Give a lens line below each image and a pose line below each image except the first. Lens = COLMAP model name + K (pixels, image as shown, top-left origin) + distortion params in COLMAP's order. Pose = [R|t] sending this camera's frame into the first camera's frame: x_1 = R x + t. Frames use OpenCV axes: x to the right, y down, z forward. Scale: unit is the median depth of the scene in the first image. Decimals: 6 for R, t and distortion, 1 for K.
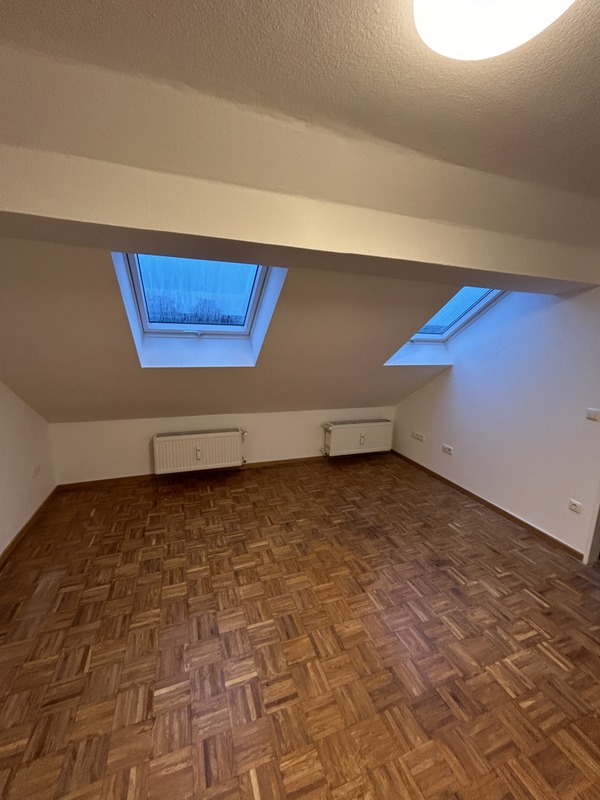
lens RADIAL K [[323.9, 0, 299.7], [0, 323.9, 398.3], [0, 0, 1]] dist [-0.000848, -0.000369]
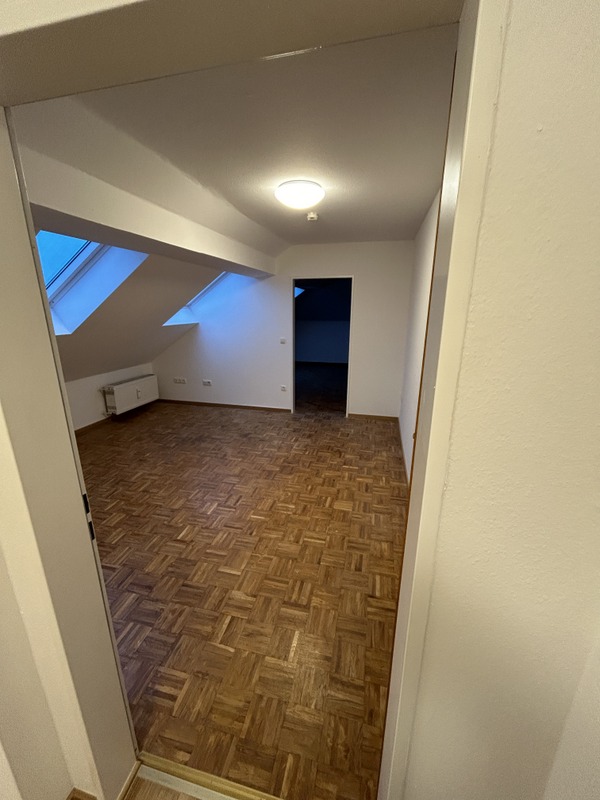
lens RADIAL K [[323.9, 0, 296.9], [0, 323.9, 399.8], [0, 0, 1]] dist [-0.000848, -0.000369]
pose [[0.560274, -0.251878, 0.789082, -0.678251], [0.163959, 0.967519, 0.192420, 0.028607], [-0.811918, 0.021569, 0.583374, -0.227920]]
